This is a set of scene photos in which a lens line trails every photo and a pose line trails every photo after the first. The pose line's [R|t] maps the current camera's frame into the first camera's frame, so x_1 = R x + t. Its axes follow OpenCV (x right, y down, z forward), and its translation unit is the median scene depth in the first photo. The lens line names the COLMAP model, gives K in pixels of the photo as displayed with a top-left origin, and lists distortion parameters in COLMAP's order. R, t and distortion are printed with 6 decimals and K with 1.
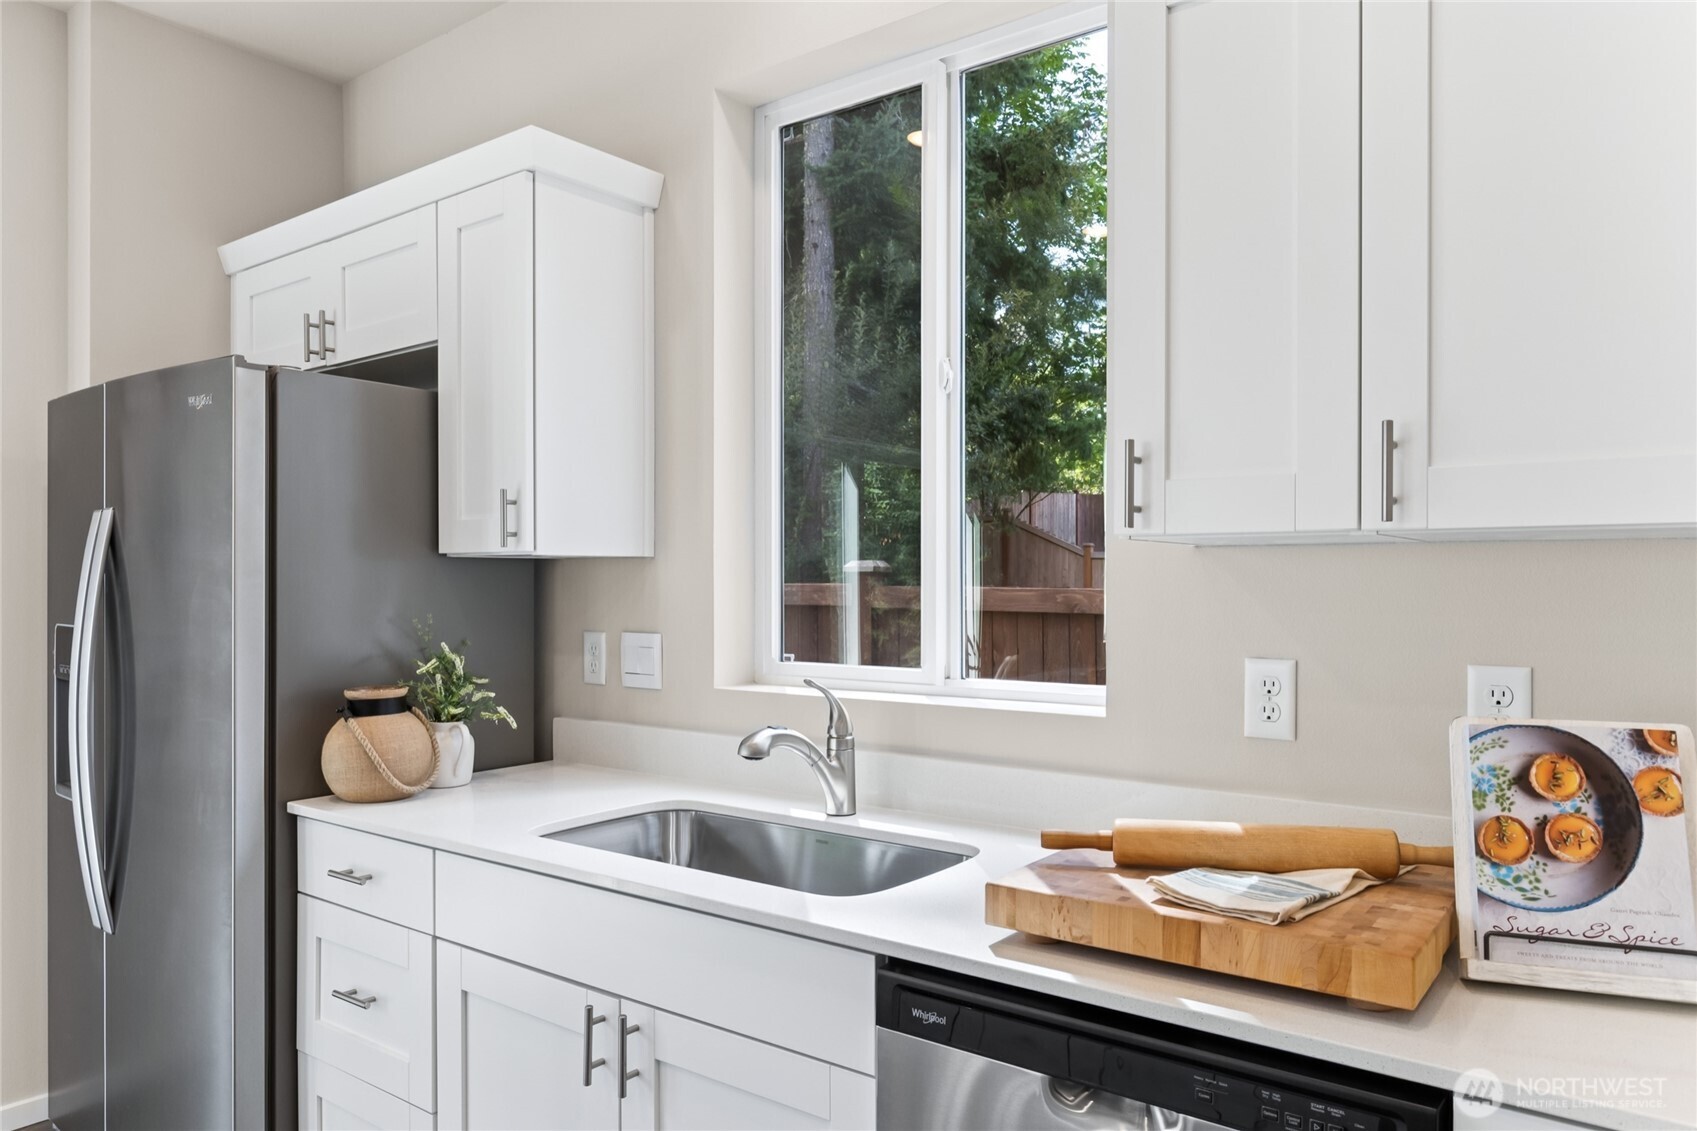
lens RADIAL K [[1140.8, 0, 844.2], [0, 1140.8, 578.9], [0, 0, 1]] dist [-0.004035, -0.001369]
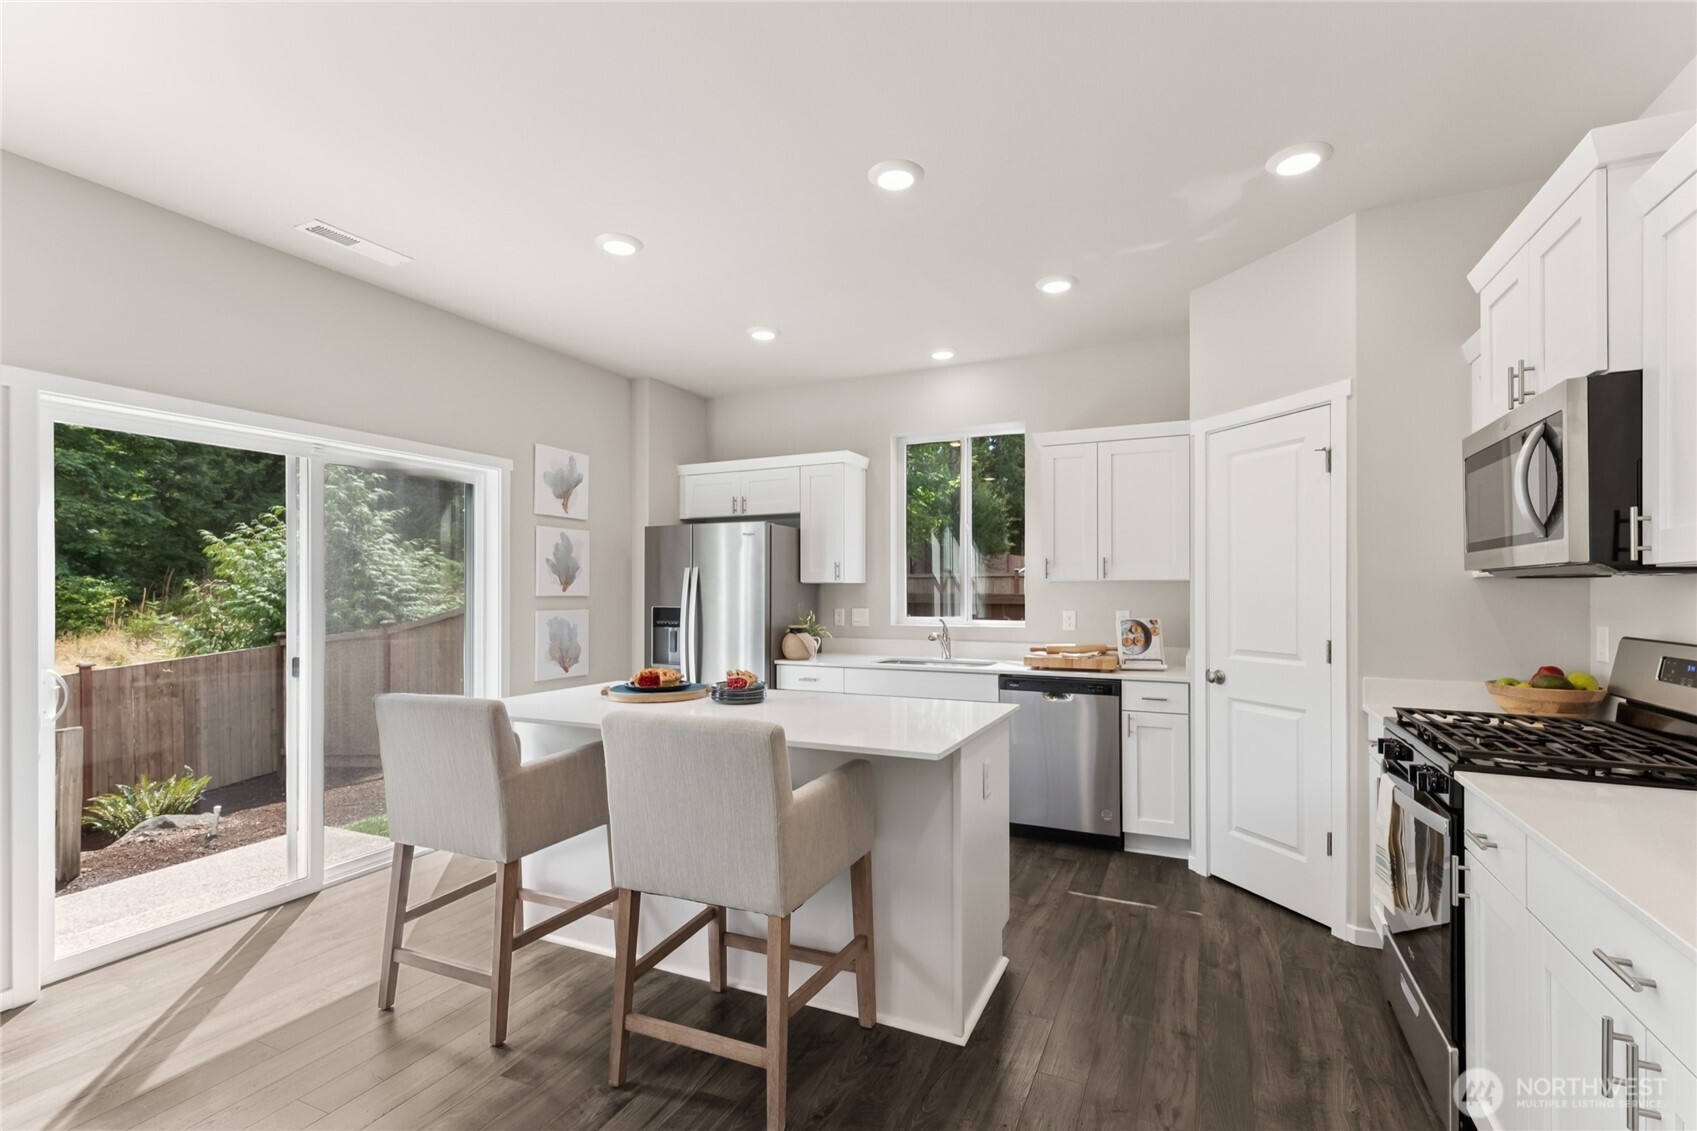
lens RADIAL K [[763.3, 0, 844.2], [0, 763.3, 582.6], [0, 0, 1]] dist [0.002644, -0.001371]
pose [[0.977650, 0.004253, 0.210194, -0.859133], [-0.001295, 0.999898, -0.014211, 0.010263], [-0.210233, 0.013621, 0.977556, -1.294029]]
